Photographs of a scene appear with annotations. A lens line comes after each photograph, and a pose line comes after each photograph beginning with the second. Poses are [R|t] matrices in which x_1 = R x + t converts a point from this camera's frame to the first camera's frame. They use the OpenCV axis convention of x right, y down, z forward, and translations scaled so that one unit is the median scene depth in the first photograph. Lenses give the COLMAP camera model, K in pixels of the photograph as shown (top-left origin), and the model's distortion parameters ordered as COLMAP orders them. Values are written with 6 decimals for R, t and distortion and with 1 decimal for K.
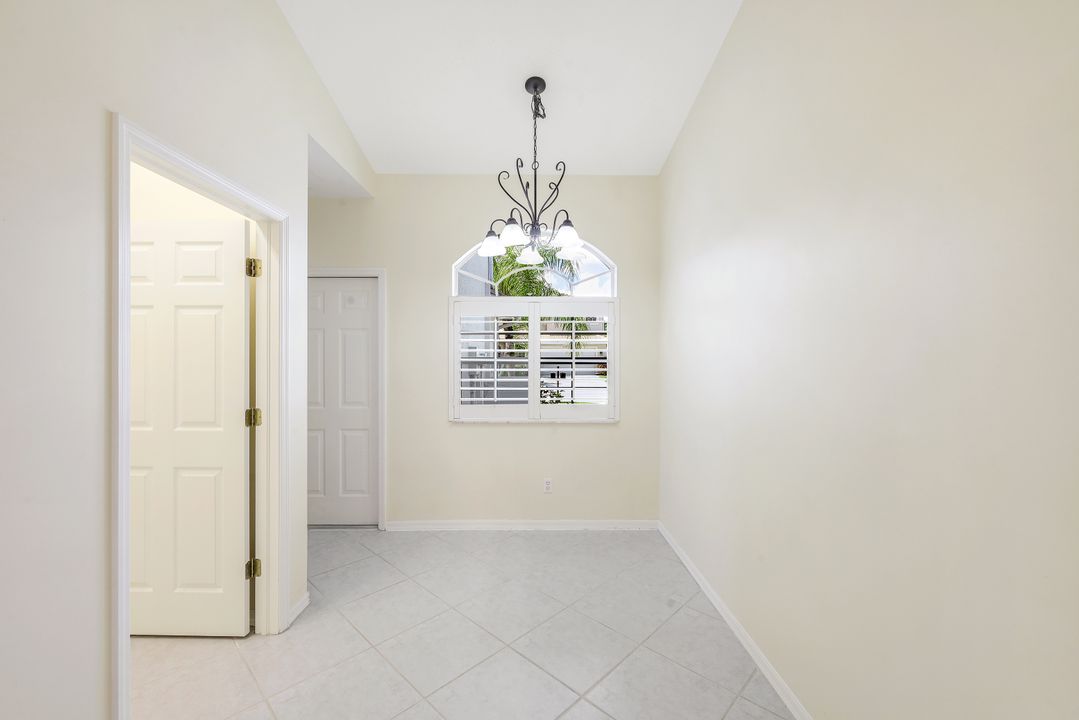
lens RADIAL K [[438.9, 0, 540.0], [0, 438.9, 360.0], [0, 0, 1]] dist [-0.002163, 0.000851]
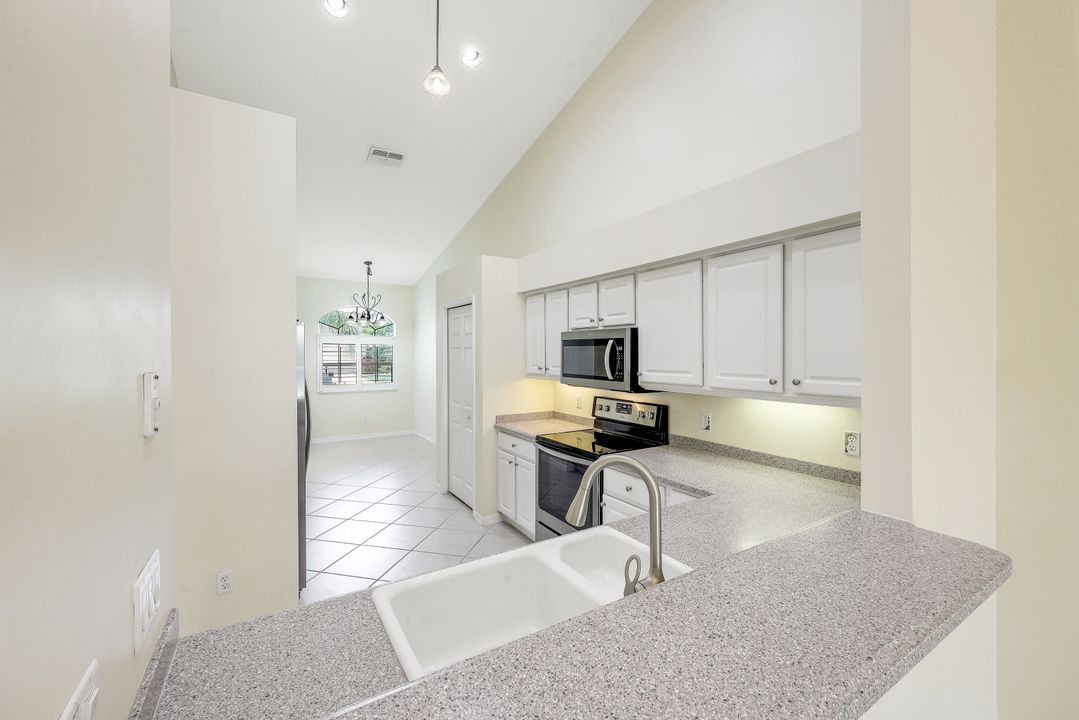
lens RADIAL K [[438.9, 0, 540.6], [0, 438.9, 355.6], [0, 0, 1]] dist [-0.002163, 0.000851]
pose [[0.850661, -0.008491, 0.525645, -0.411702], [0.006484, 0.999963, 0.005660, -0.048917], [-0.525674, -0.001406, 0.850685, -1.439603]]
